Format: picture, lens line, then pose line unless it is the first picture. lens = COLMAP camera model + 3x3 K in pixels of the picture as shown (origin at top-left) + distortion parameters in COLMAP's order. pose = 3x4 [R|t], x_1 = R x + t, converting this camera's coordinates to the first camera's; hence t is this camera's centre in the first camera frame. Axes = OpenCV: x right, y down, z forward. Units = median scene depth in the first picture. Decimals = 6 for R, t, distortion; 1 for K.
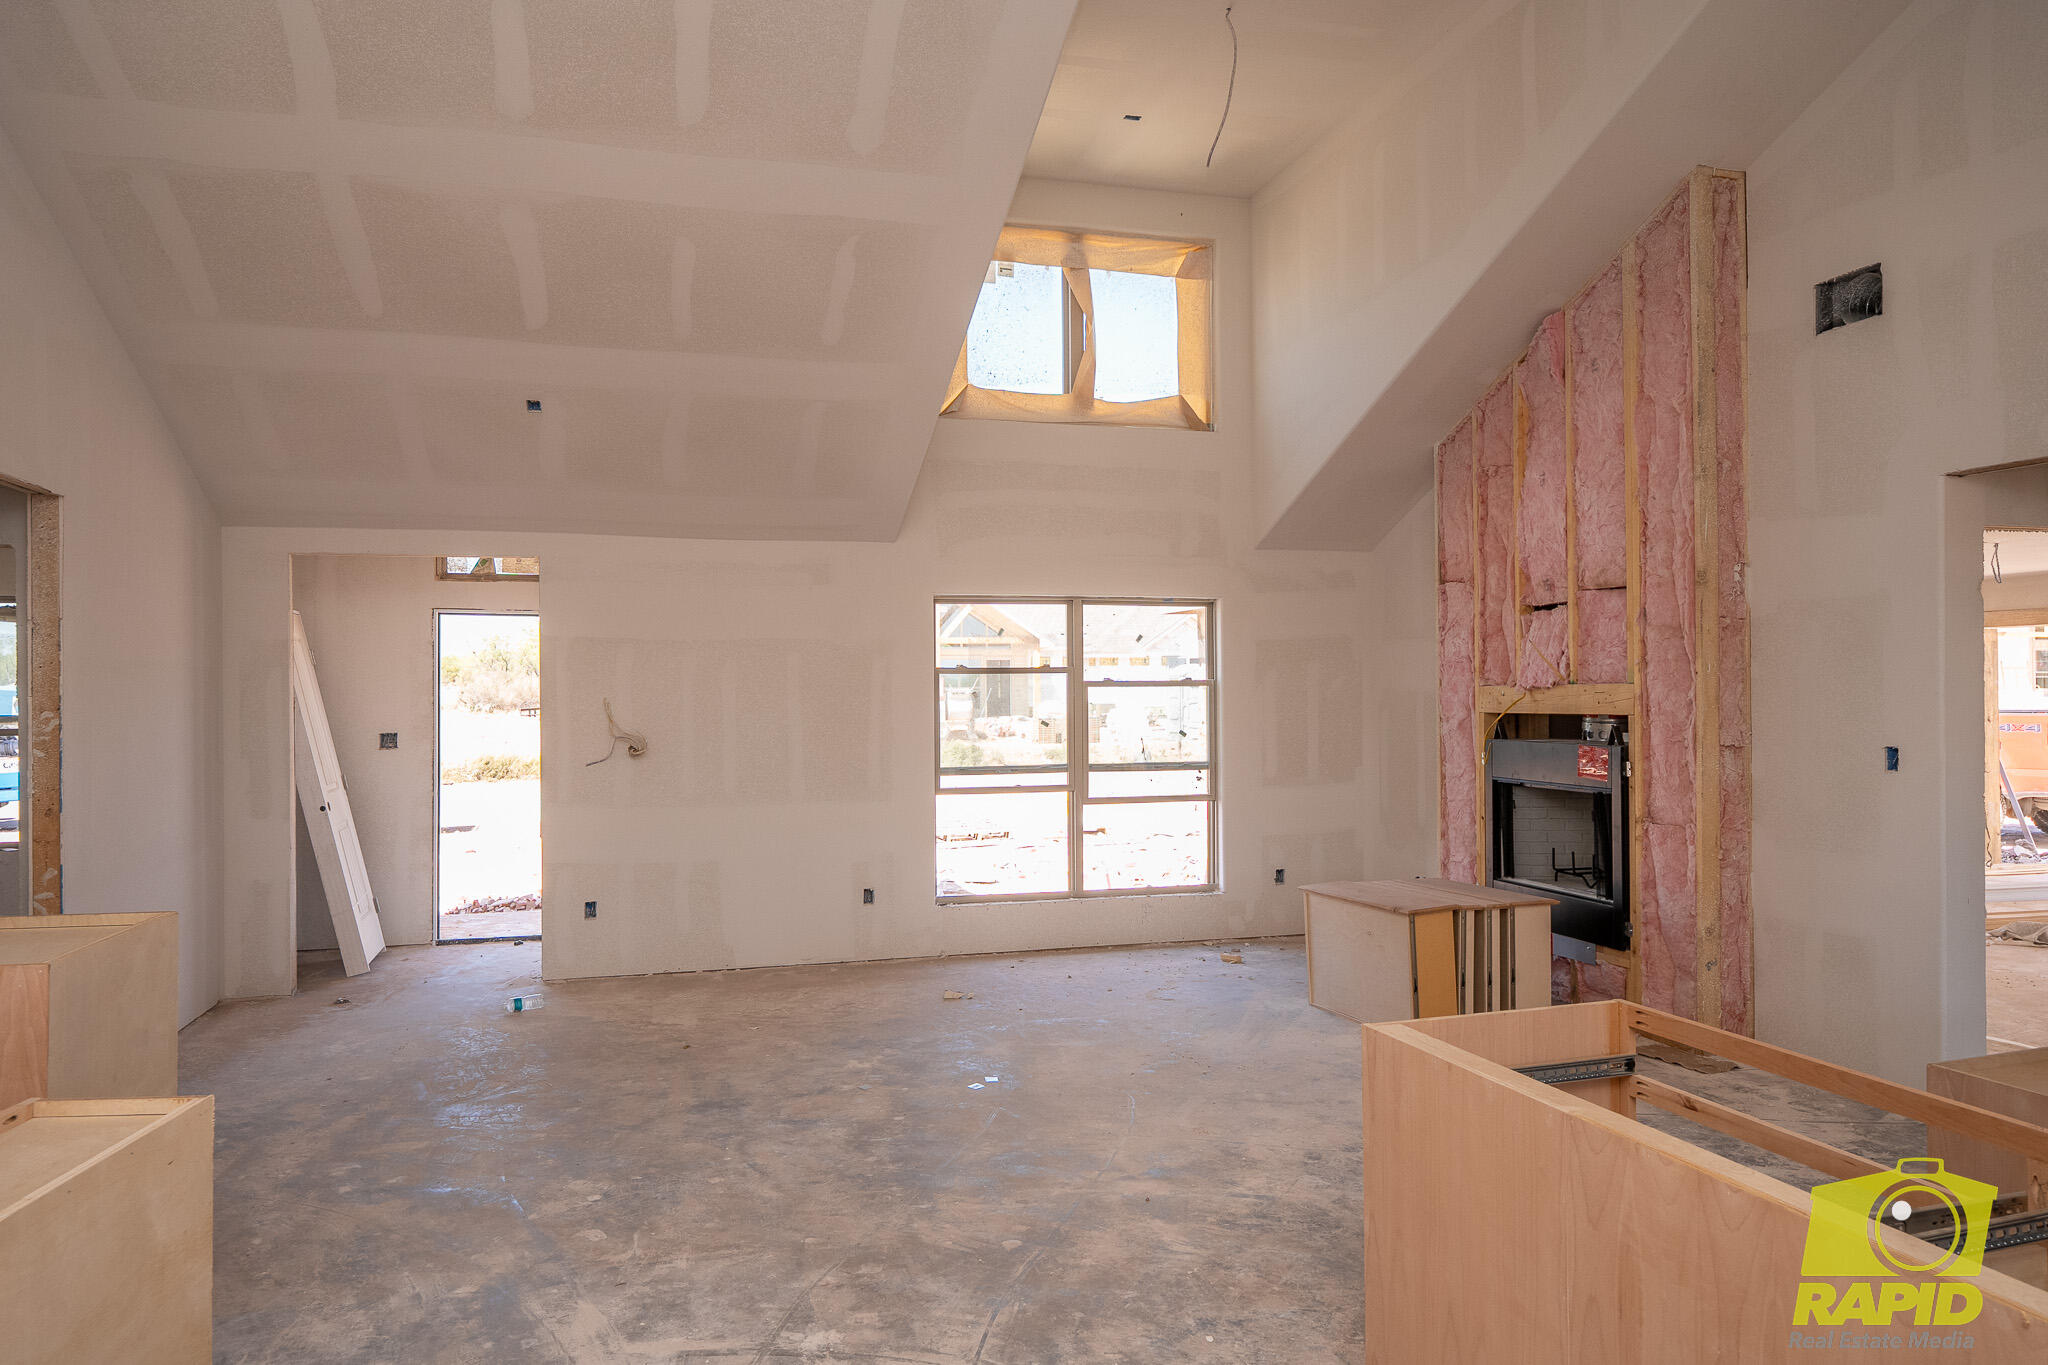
lens RADIAL K [[1390.7, 0, 1014.0], [0, 1390.7, 682.4], [0, 0, 1]] dist [-0.003124, 0.003203]
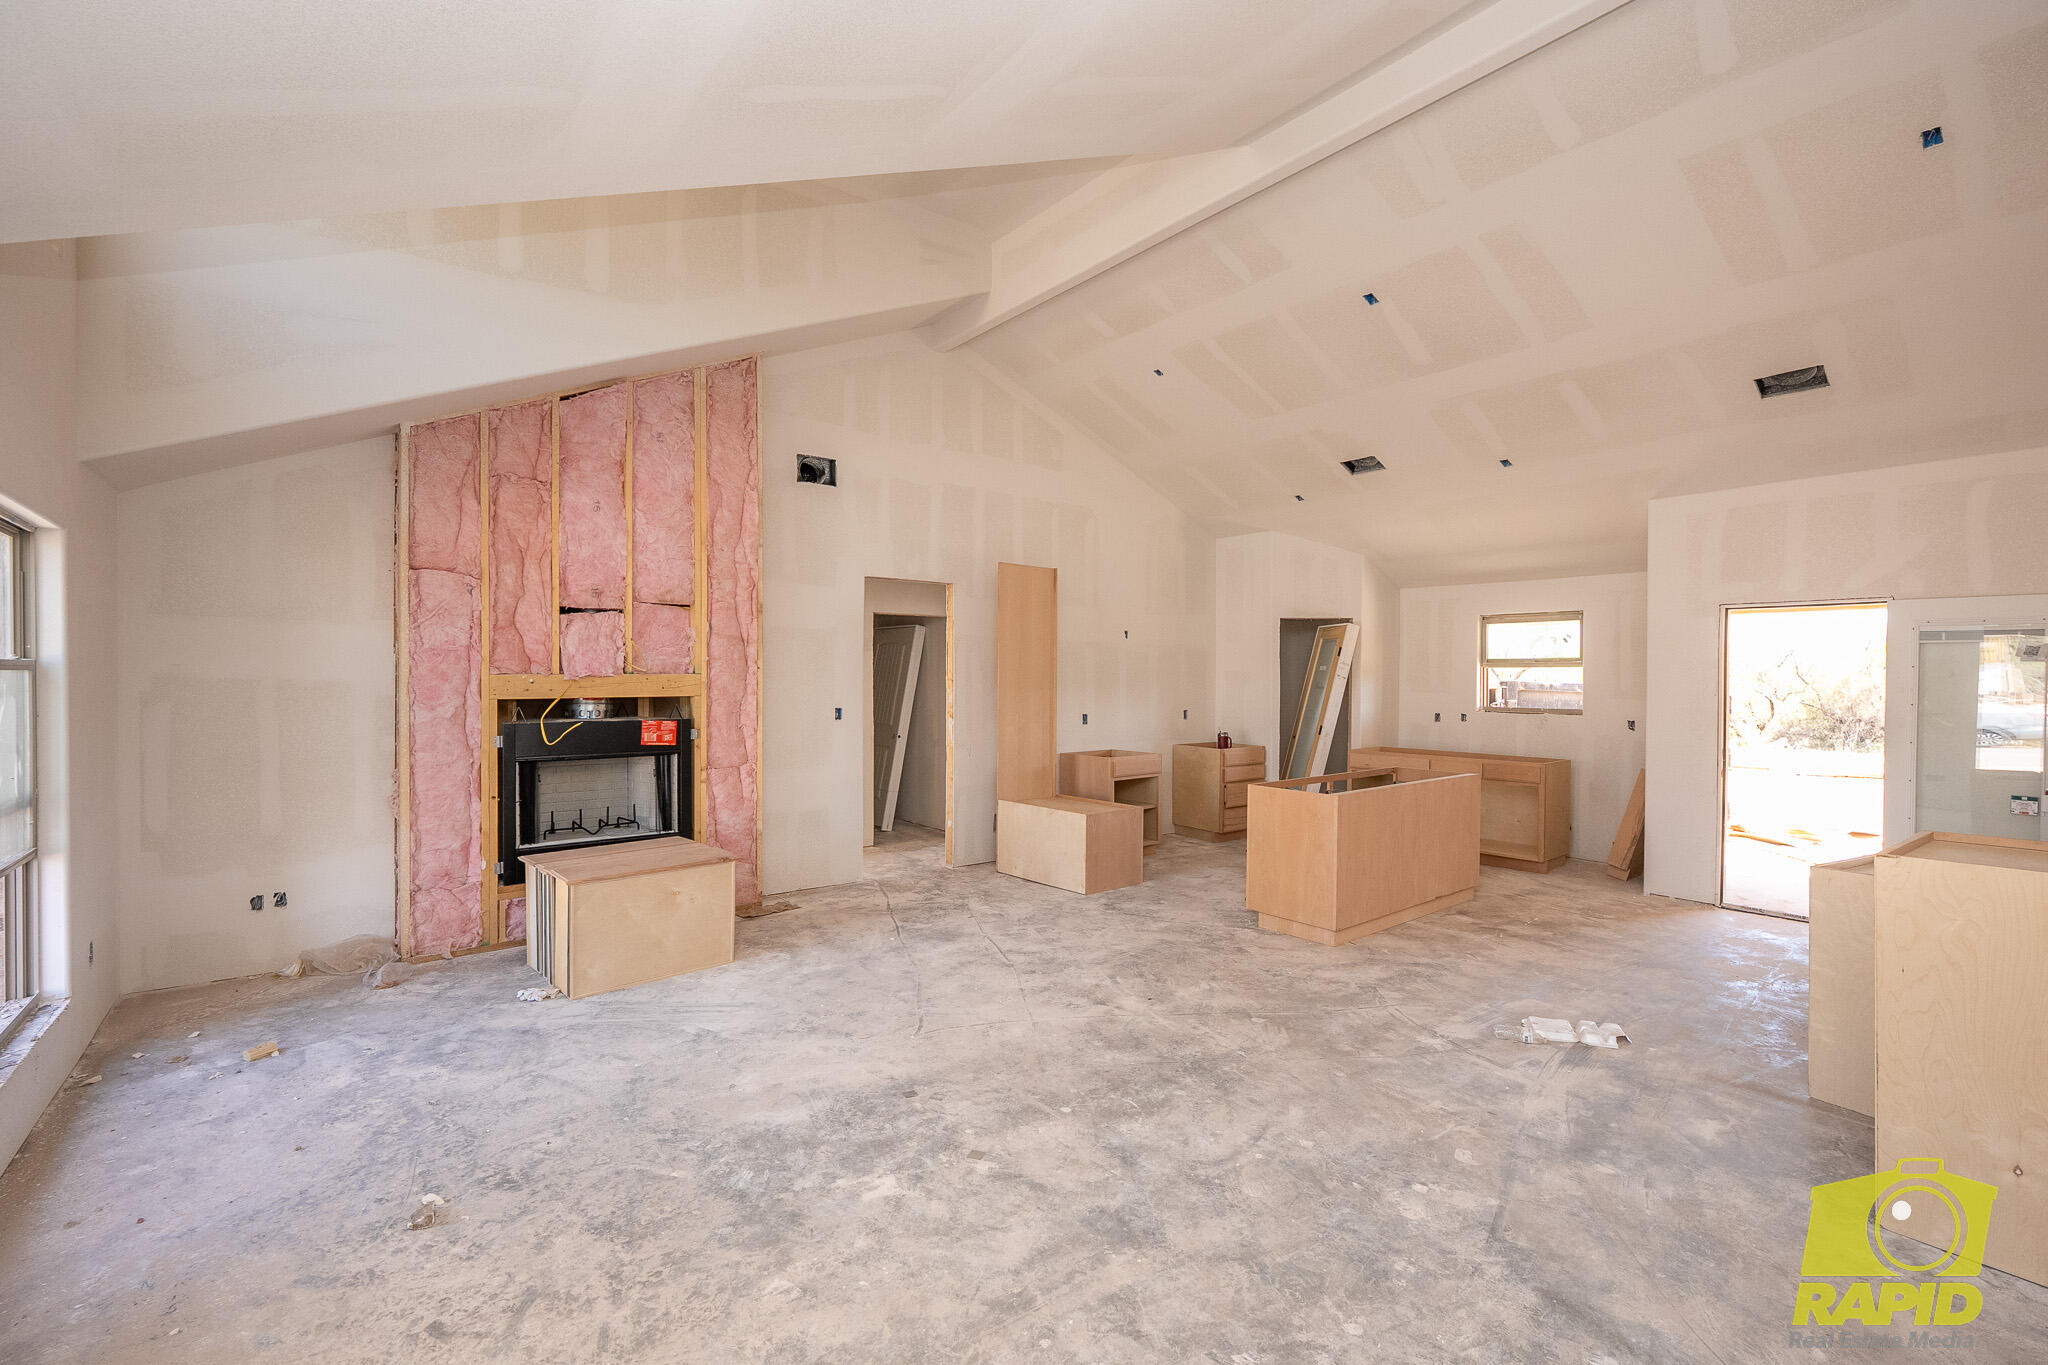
lens RADIAL K [[907.9, 0, 1024.7], [0, 907.9, 678.5], [0, 0, 1]] dist [-0.005065, 0.000399]
pose [[-0.398167, 0.002893, 0.917308, -0.560919], [-0.005741, 0.999968, -0.005645, 0.009025], [-0.917295, -0.007514, -0.398137, 1.087253]]
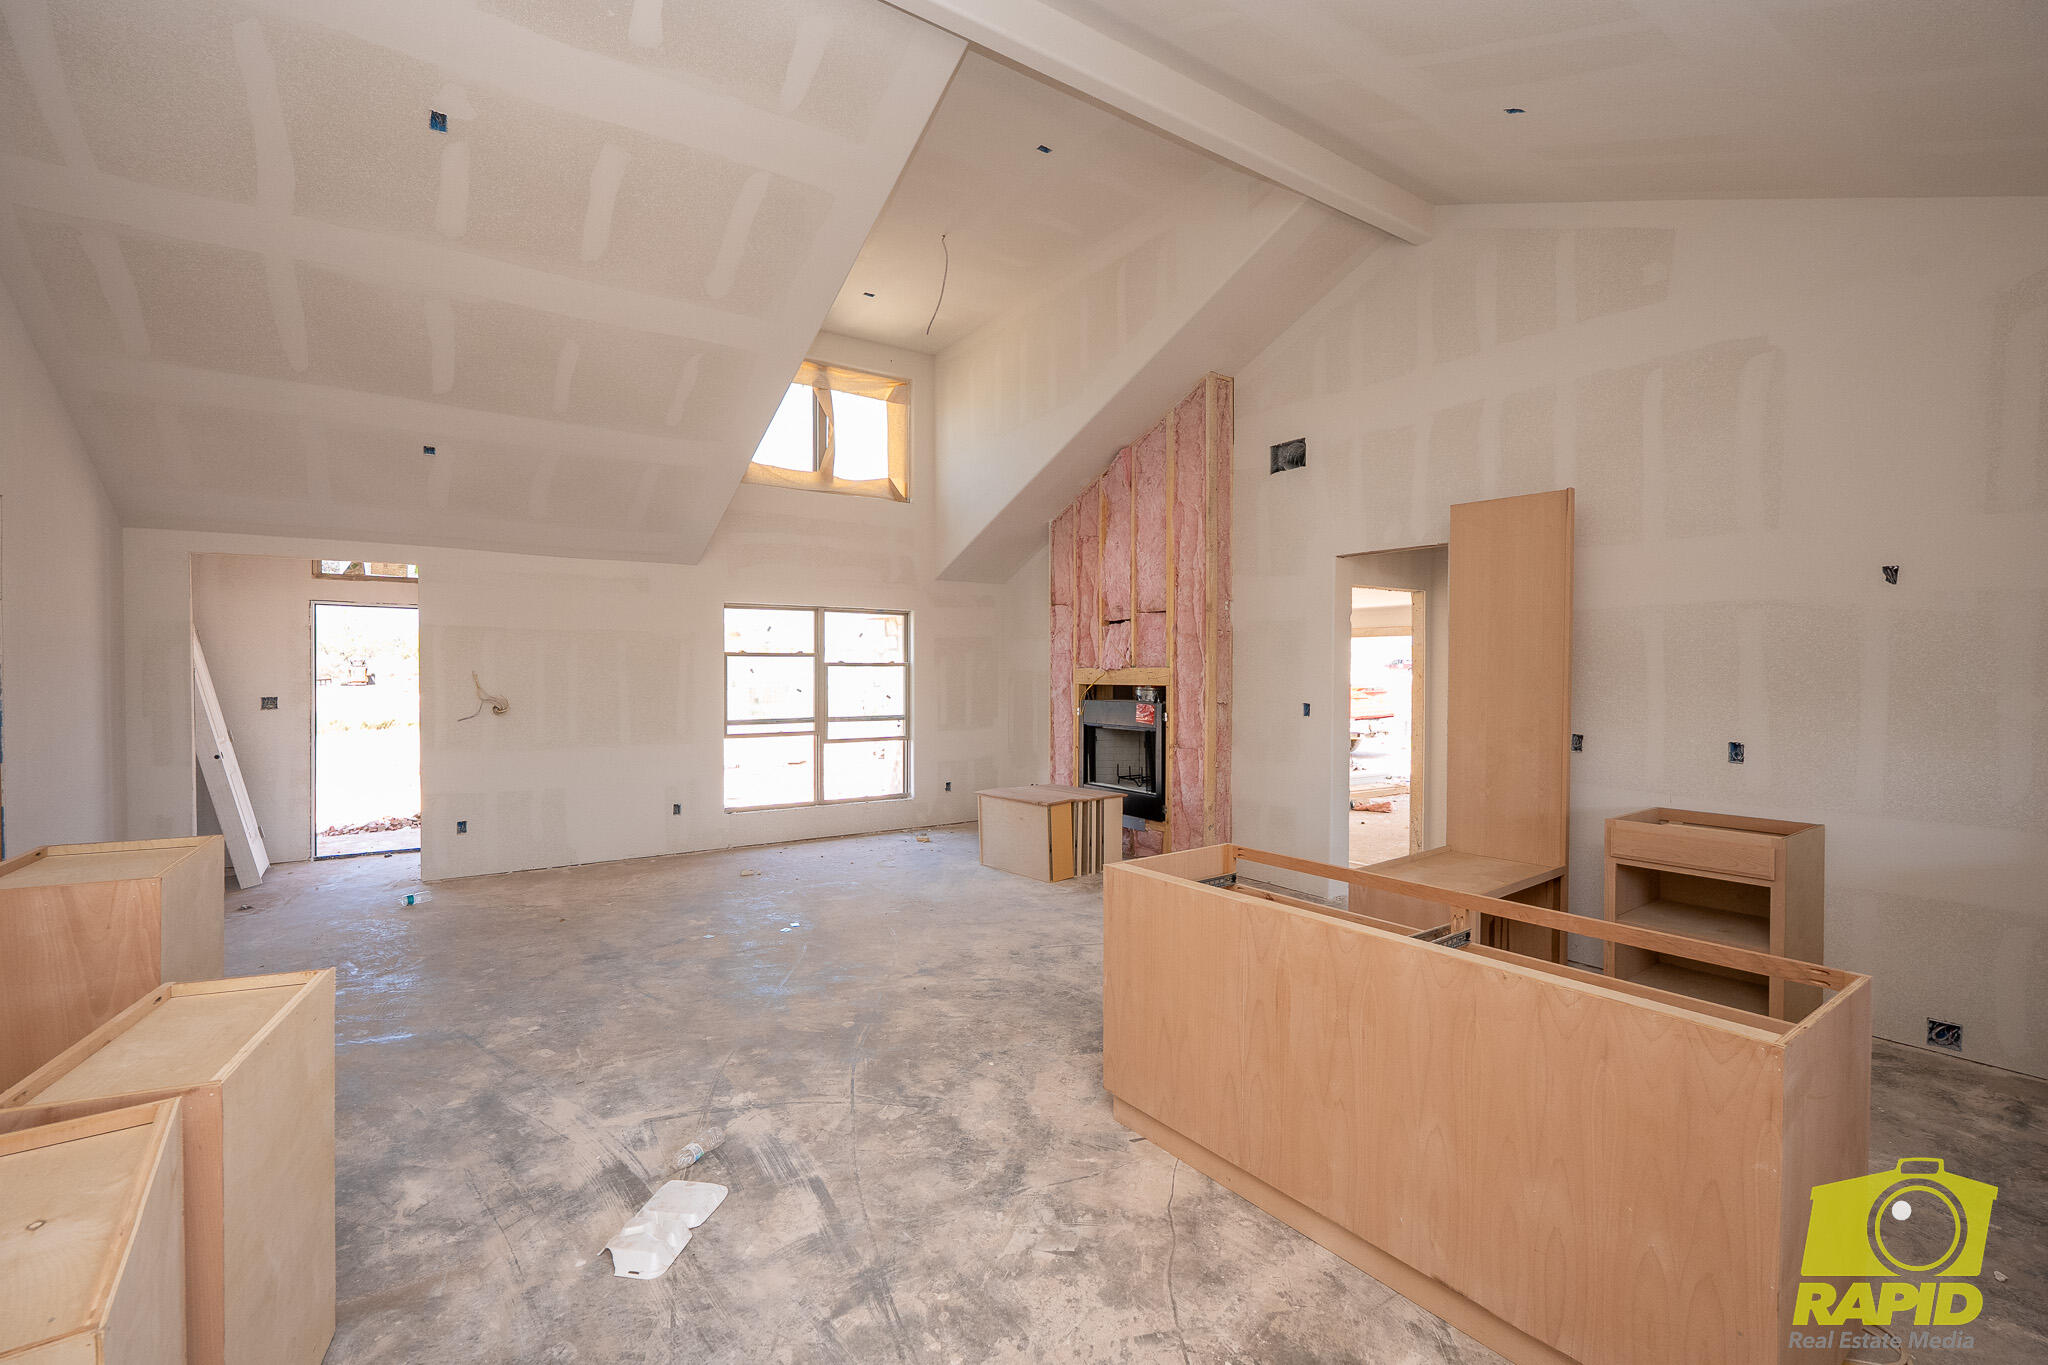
lens RADIAL K [[907.9, 0, 1020.2], [0, 907.9, 682.8], [0, 0, 1]] dist [-0.005065, 0.000399]
pose [[0.946016, 0.004426, 0.324089, -0.097574], [-0.010820, 0.999781, 0.017932, 0.001595], [-0.323939, -0.020470, 0.945856, -0.008453]]
